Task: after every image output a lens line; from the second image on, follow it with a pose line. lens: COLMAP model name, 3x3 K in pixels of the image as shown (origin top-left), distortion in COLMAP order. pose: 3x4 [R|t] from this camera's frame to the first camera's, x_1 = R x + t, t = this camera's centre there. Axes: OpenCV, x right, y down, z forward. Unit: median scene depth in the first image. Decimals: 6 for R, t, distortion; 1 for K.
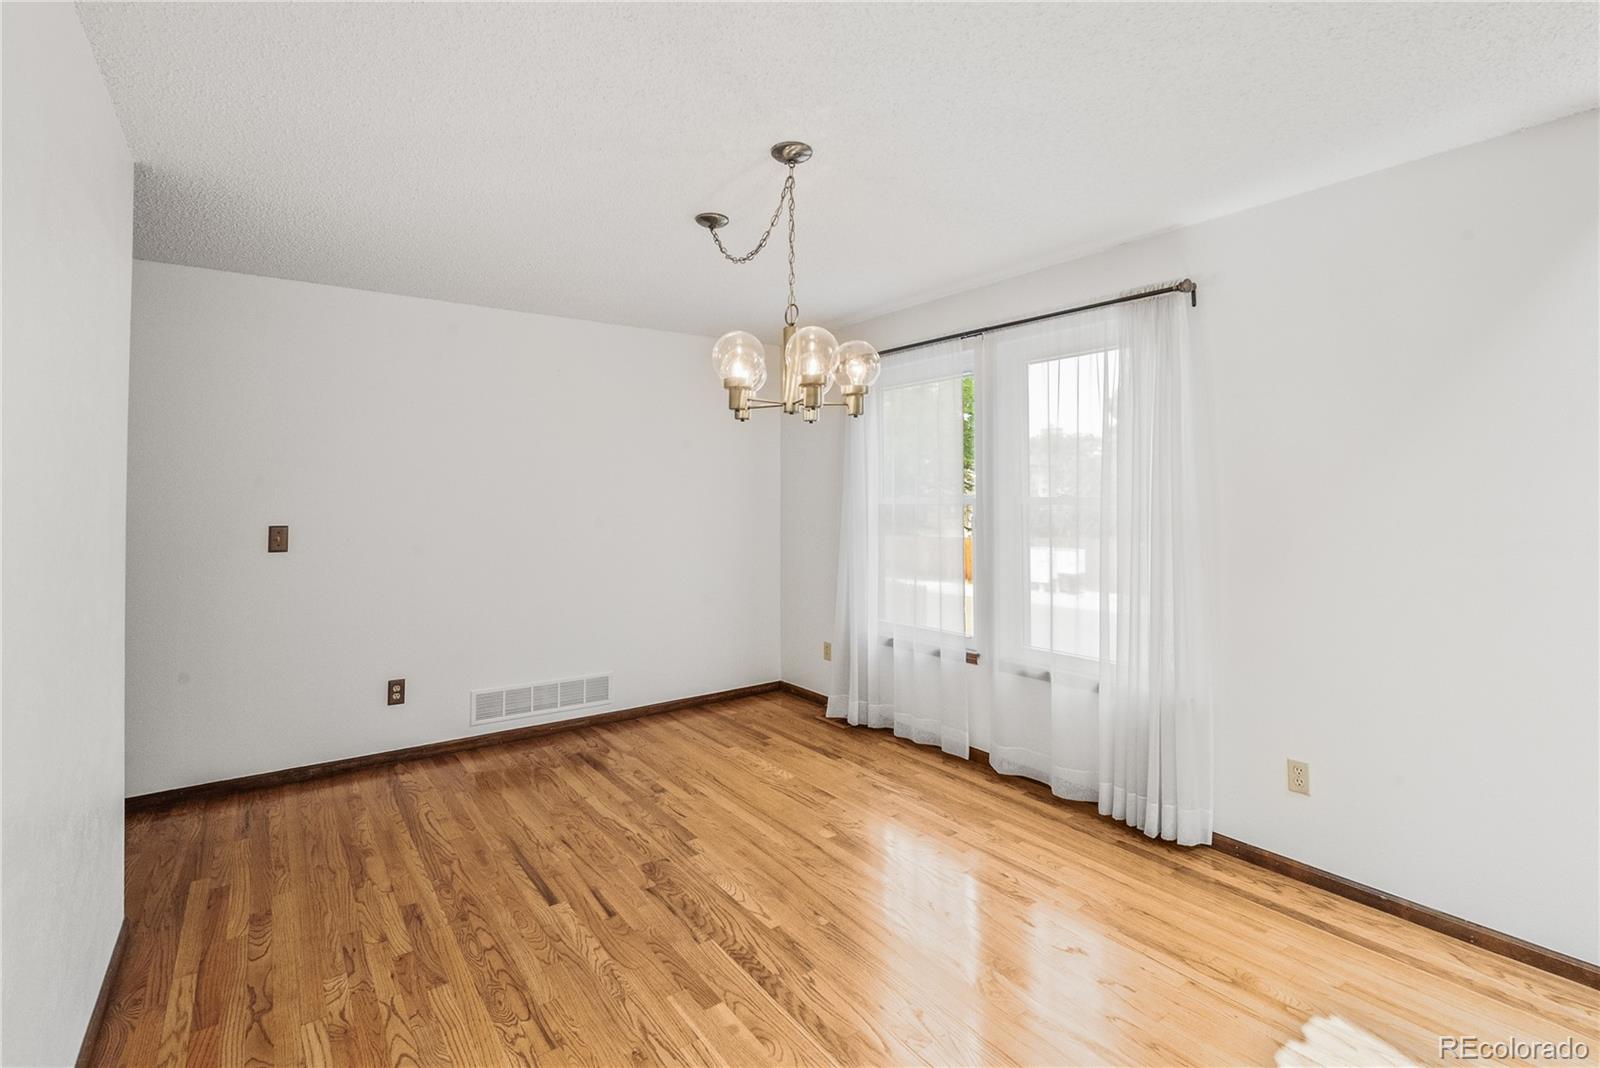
lens RADIAL K [[747.8, 0, 796.8], [0, 747.8, 484.2], [0, 0, 1]] dist [0.000418, -0.000151]
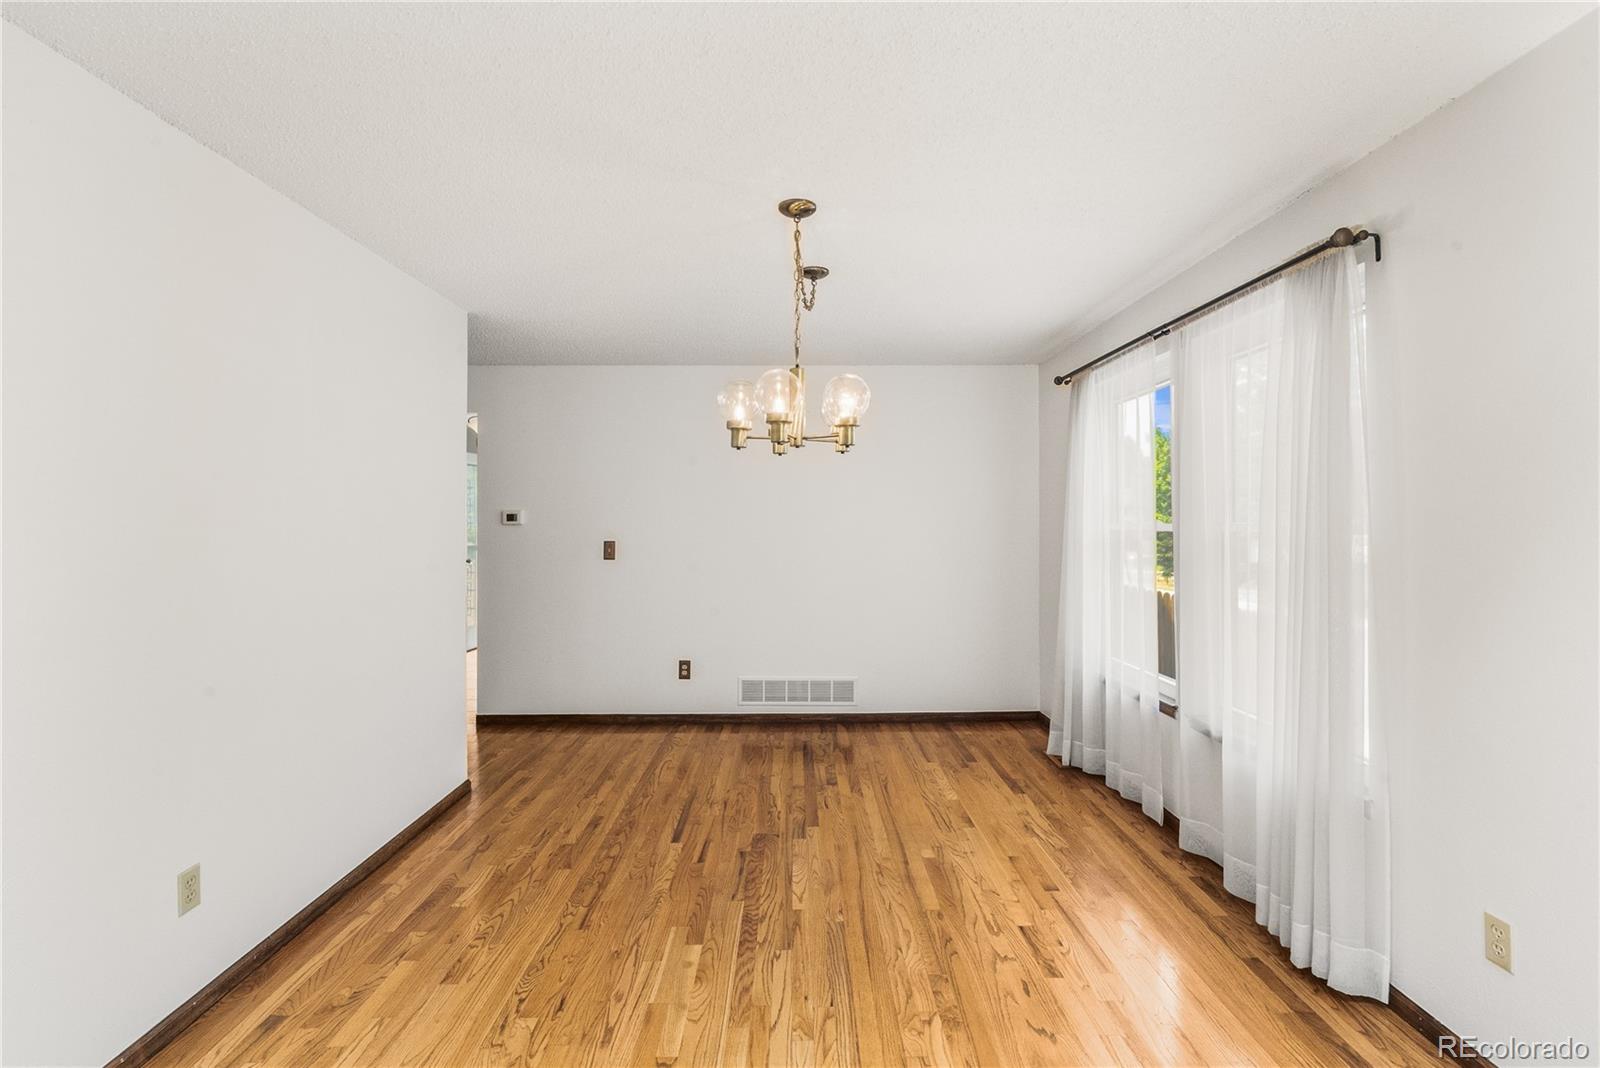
lens RADIAL K [[729.6, 0, 799.3], [0, 729.6, 516.8], [0, 0, 1]] dist [-0.000204, -0.000636]
pose [[0.818710, -0.000843, -0.574206, 0.490094], [0.009240, 0.999889, 0.011706, -0.003752], [0.574132, -0.014890, 0.818627, 0.099997]]
